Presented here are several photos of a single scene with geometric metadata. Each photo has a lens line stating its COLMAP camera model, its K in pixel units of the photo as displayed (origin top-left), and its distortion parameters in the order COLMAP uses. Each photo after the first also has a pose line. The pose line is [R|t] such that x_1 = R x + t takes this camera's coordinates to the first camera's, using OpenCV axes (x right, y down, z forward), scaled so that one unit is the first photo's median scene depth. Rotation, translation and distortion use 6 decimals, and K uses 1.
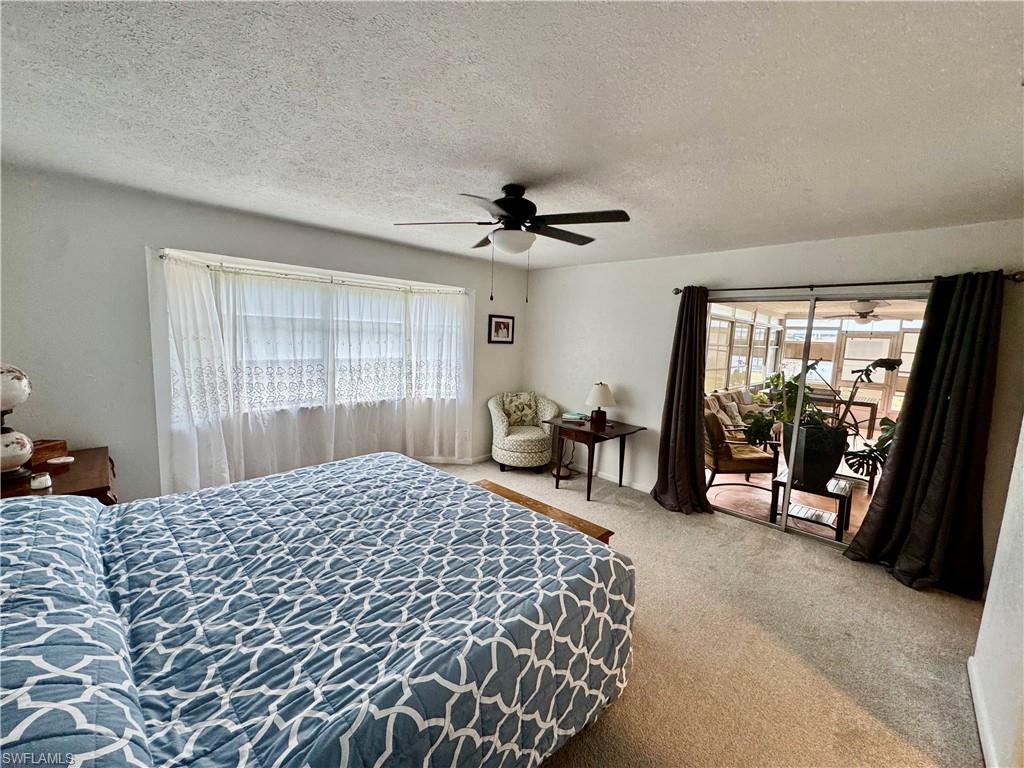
lens RADIAL K [[410.6, 0, 507.4], [0, 410.6, 386.6], [0, 0, 1]] dist [-0.000834, -0.000403]
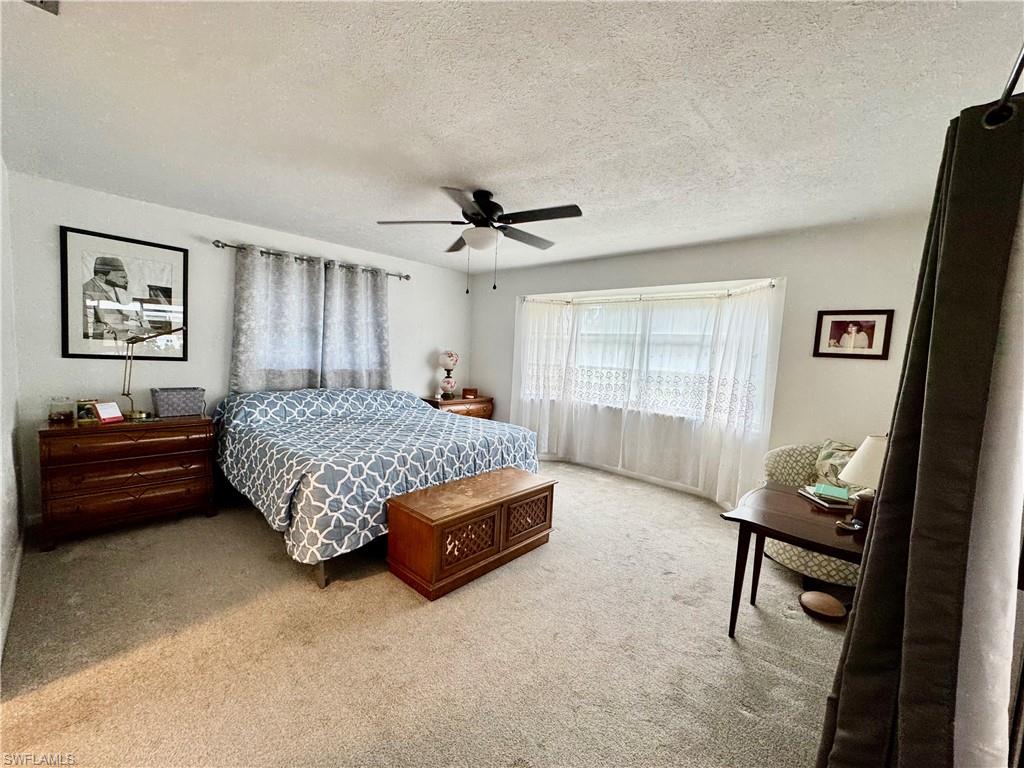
lens RADIAL K [[410.6, 0, 507.4], [0, 410.6, 383.3], [0, 0, 1]] dist [-0.000834, -0.000403]
pose [[0.040215, 0.044700, -0.998191, 0.593737], [-0.170041, 0.984733, 0.037247, -0.009091], [0.984616, 0.168235, 0.047202, 0.538952]]
